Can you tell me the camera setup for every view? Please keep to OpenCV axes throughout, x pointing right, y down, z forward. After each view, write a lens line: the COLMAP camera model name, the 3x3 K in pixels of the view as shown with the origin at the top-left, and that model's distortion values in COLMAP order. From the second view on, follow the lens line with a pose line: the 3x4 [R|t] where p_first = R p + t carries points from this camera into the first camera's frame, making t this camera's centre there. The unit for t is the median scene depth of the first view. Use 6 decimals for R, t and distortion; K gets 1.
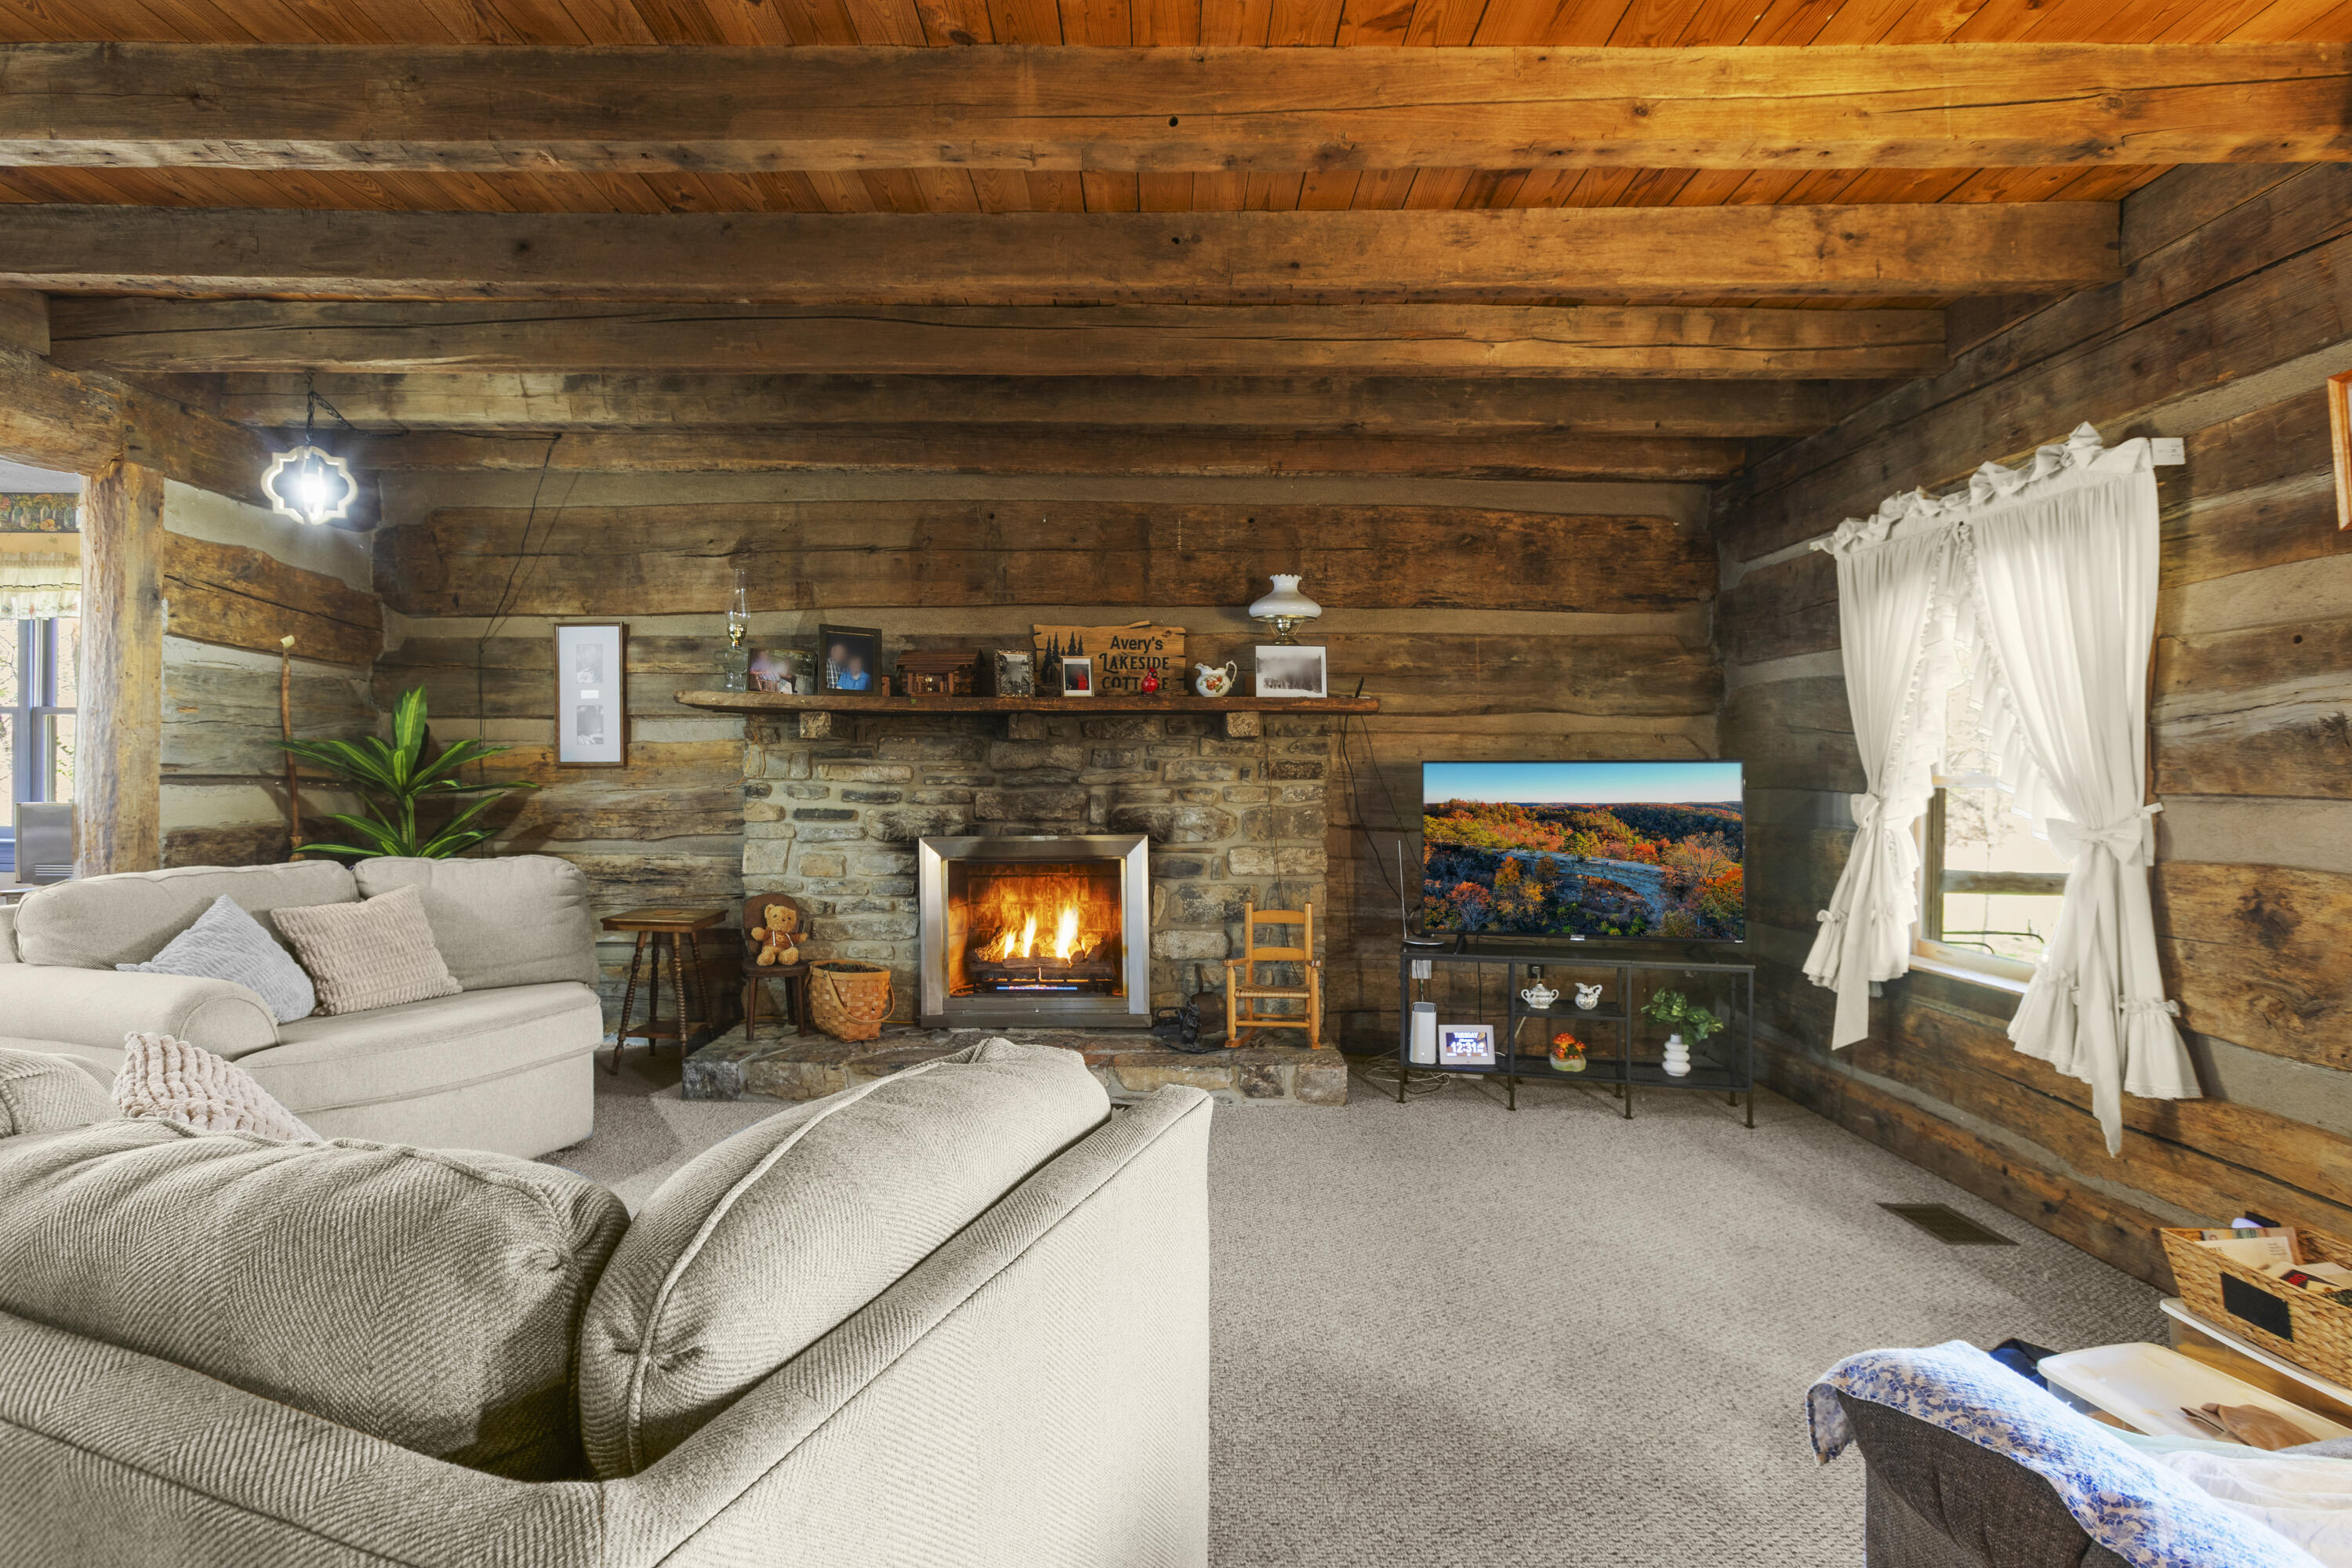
lens RADIAL K [[1197.8, 0, 1162.4], [0, 1197.8, 780.5], [0, 0, 1]] dist [-0.026769, 0.000234]
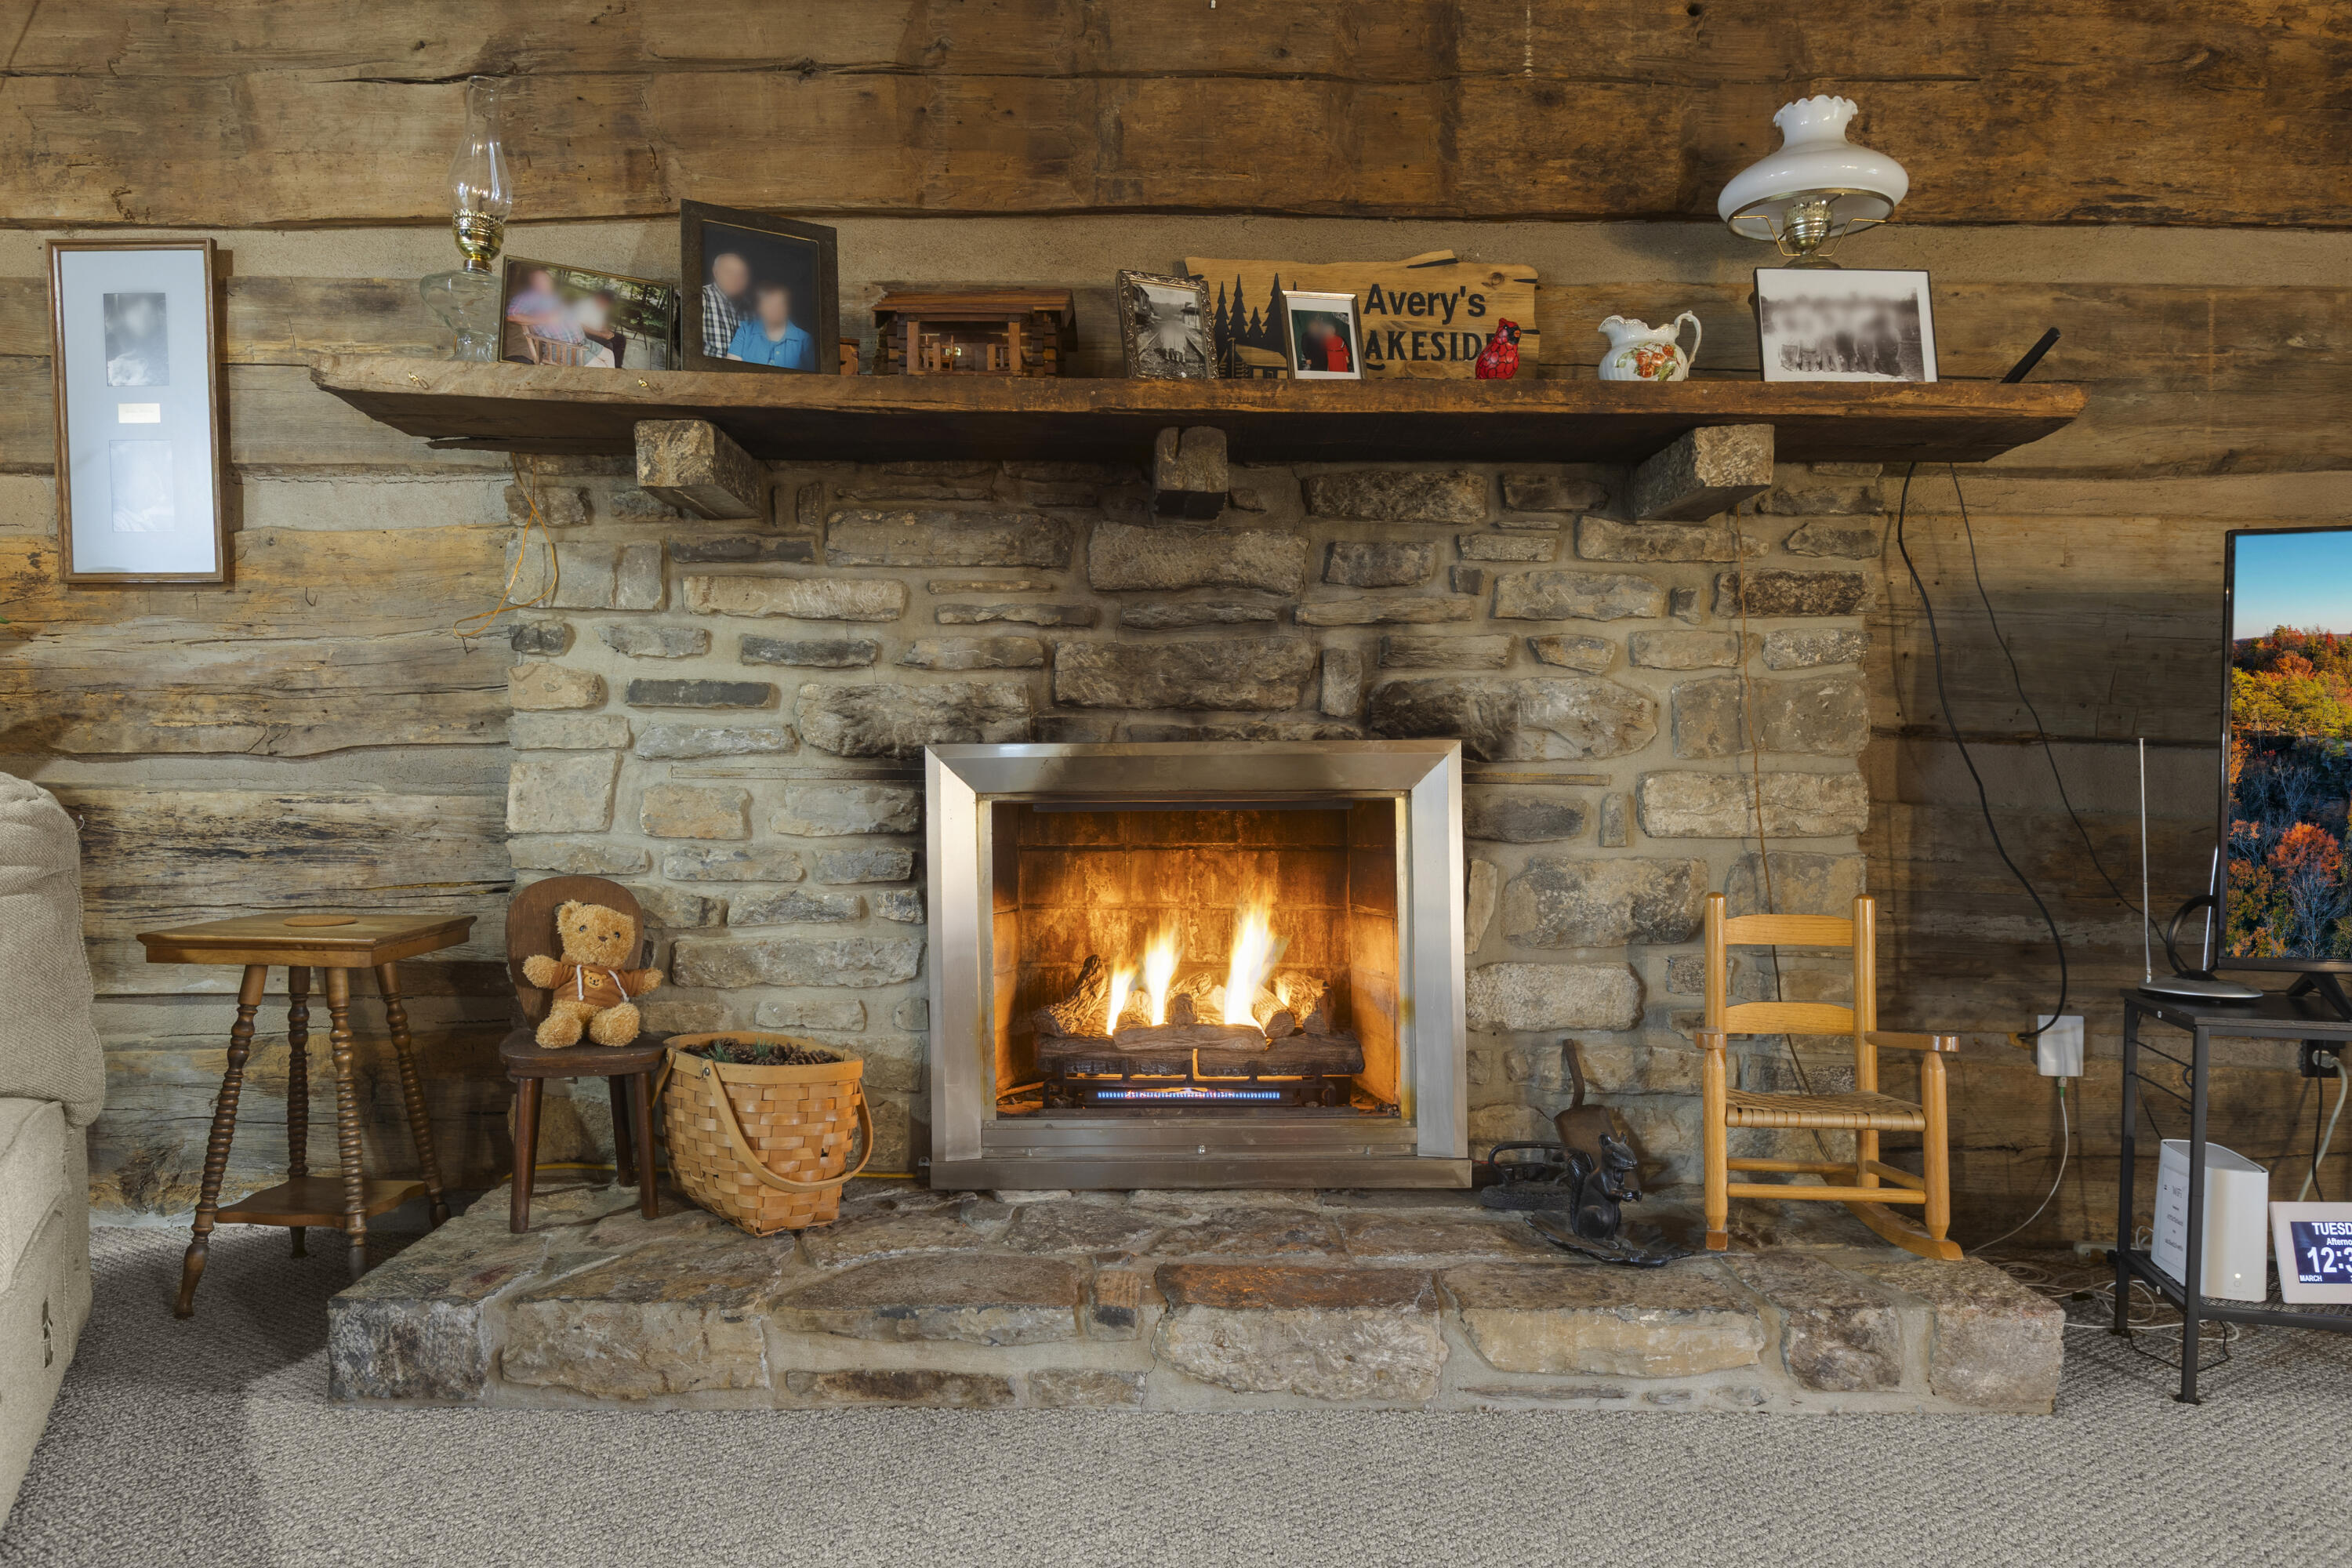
lens RADIAL K [[1563.8, 0, 1170.1], [0, 1563.8, 855.3], [0, 0, 1]] dist [-0.002852, 0.005284]
pose [[0.999869, 0.001598, 0.016095, -0.123862], [-0.002274, 0.999110, 0.042115, 0.062273], [-0.016014, -0.042146, 0.998983, 0.437773]]
